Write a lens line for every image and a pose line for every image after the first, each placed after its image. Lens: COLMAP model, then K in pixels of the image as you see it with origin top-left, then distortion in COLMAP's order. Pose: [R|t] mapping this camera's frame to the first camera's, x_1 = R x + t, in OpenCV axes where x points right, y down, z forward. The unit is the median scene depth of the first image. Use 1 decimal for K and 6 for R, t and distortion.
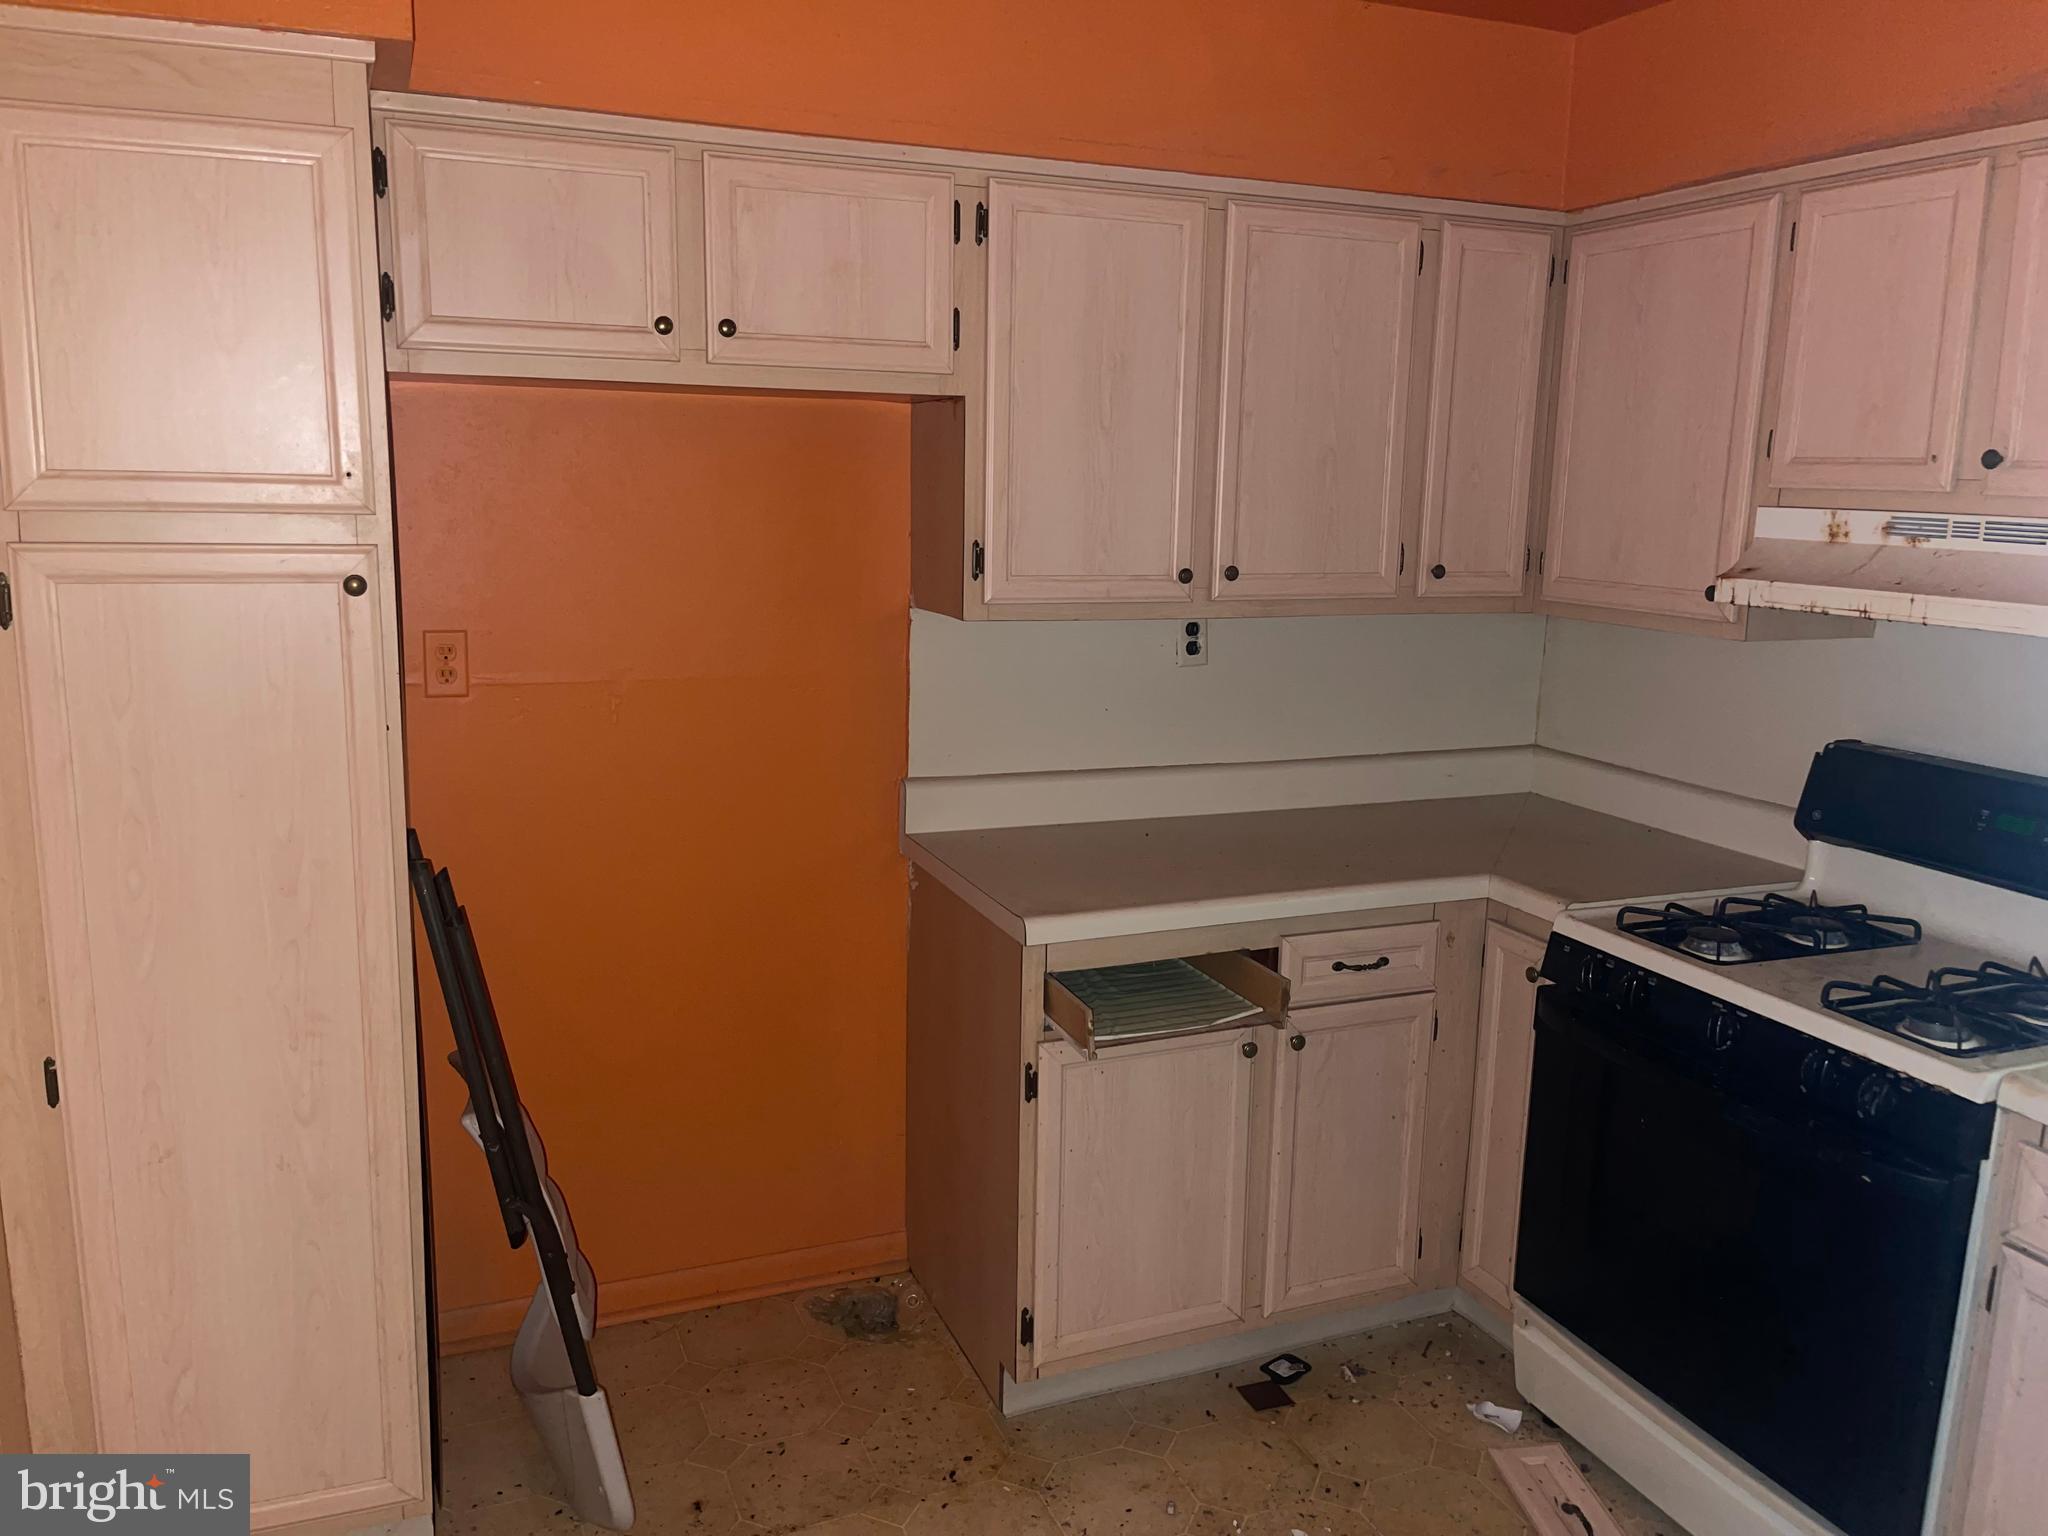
lens RADIAL K [[1570.3, 0, 1024.4], [0, 1570.3, 775.1], [0, 0, 1]] dist [0.046372, -0.063395]
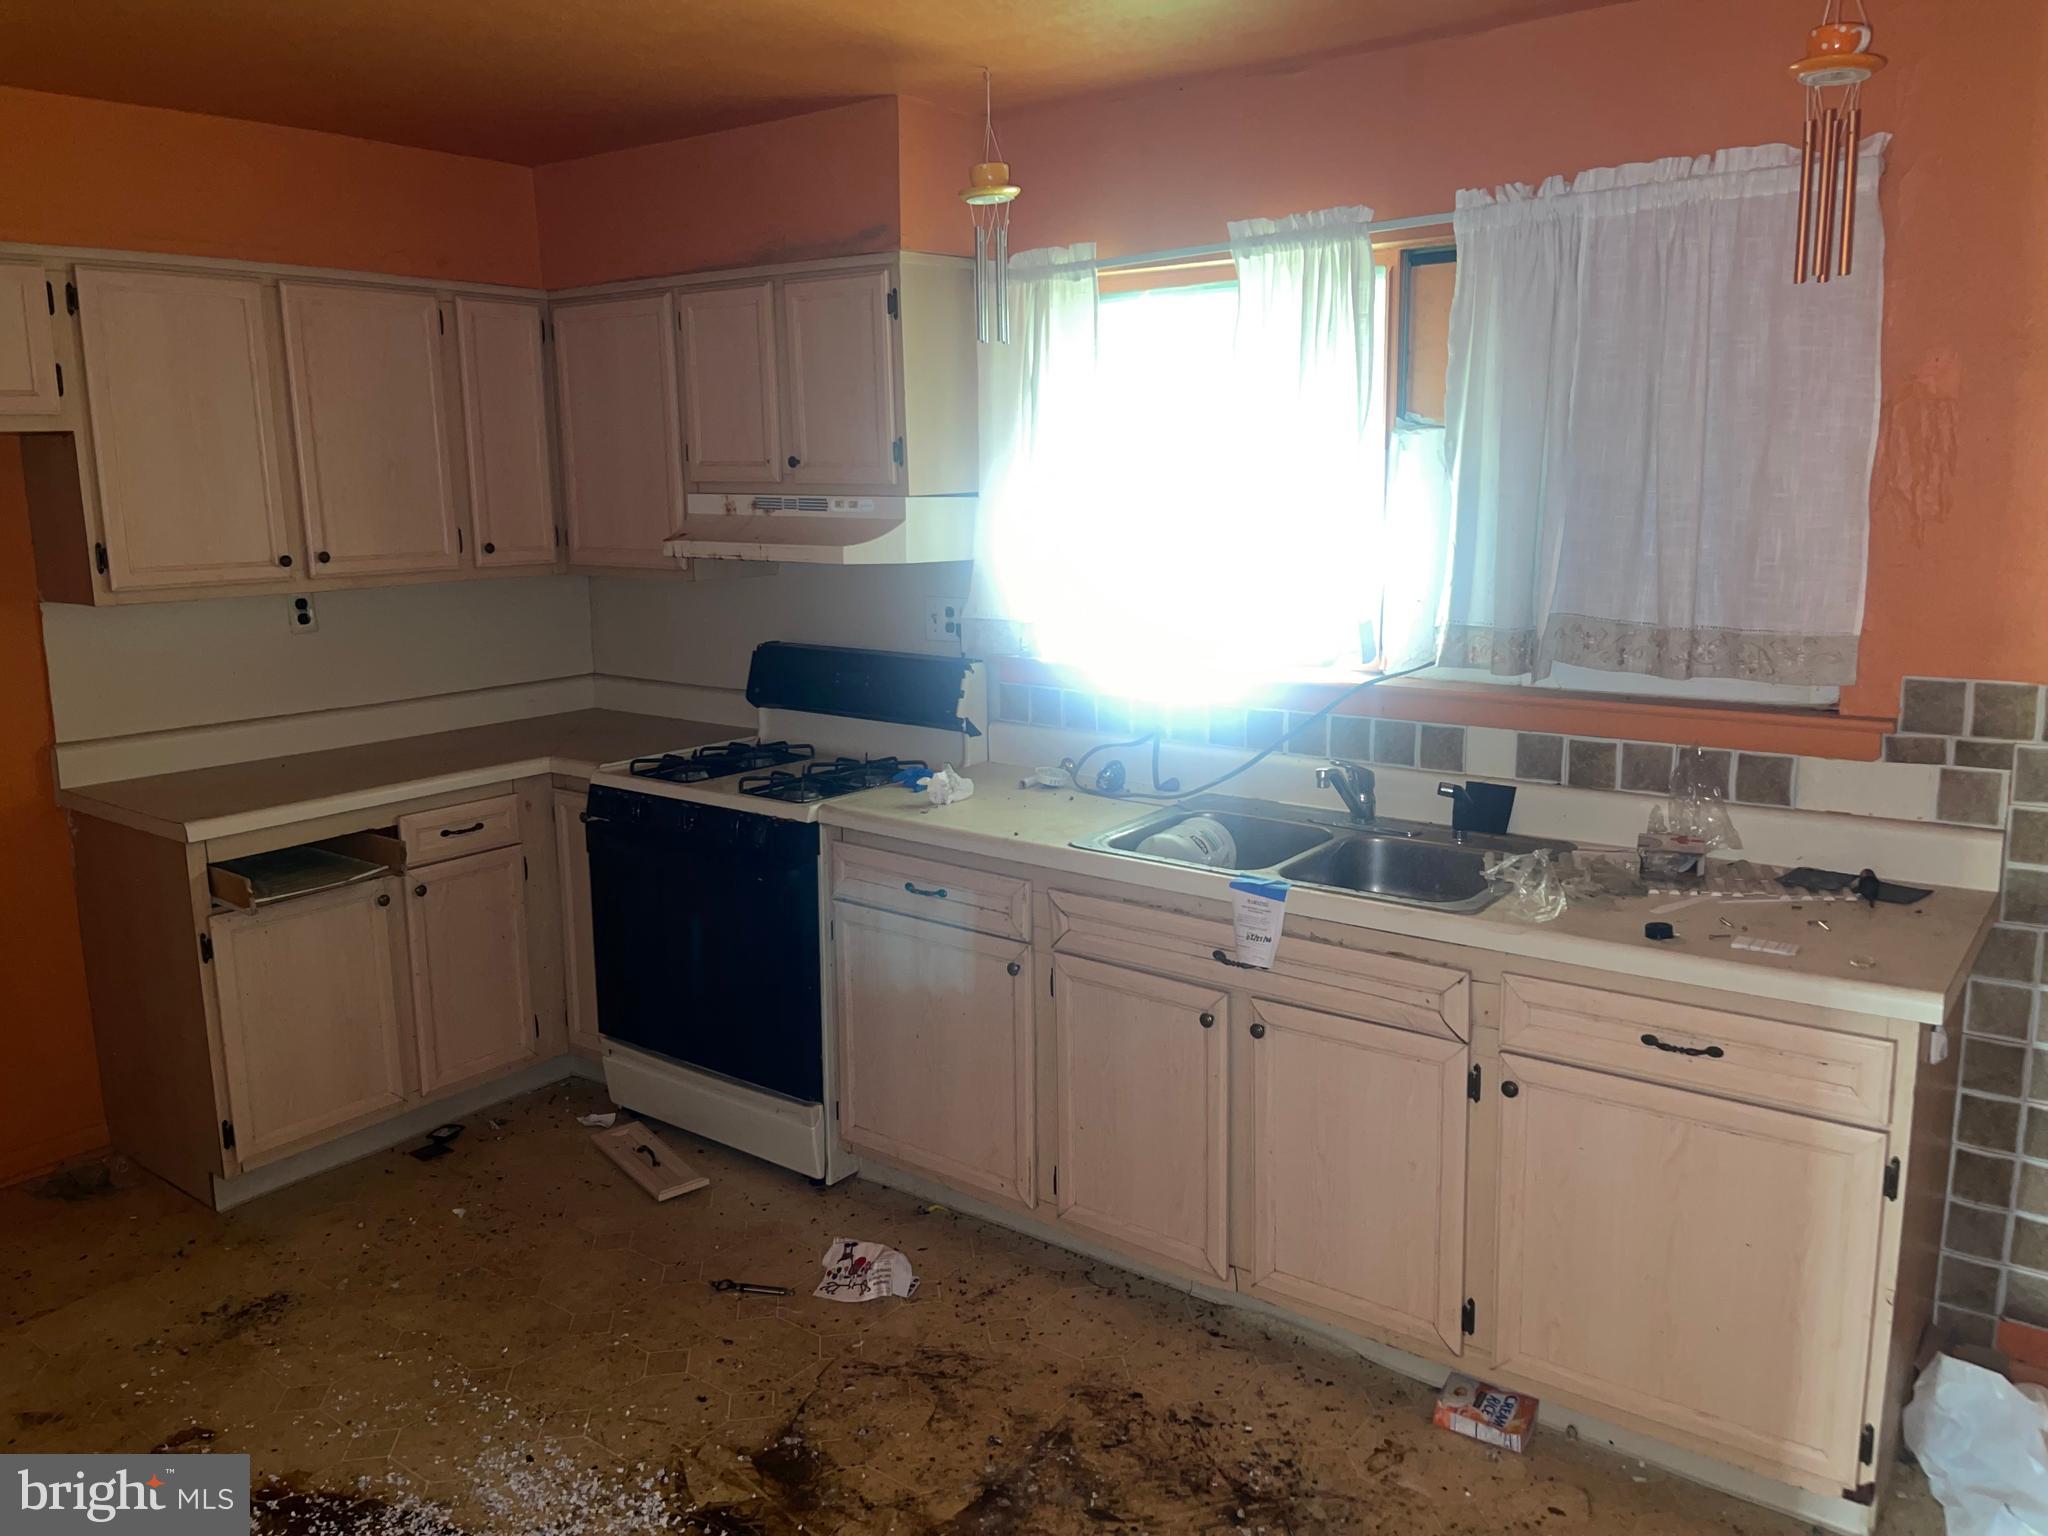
lens RADIAL K [[1570.3, 0, 1045.5], [0, 1570.3, 754.2], [0, 0, 1]] dist [0.046372, -0.063395]
pose [[0.862154, -0.121923, 0.491757, -0.021209], [0.125558, 0.991752, 0.025758, 0.084164], [-0.490841, 0.039537, 0.870352, -0.485317]]
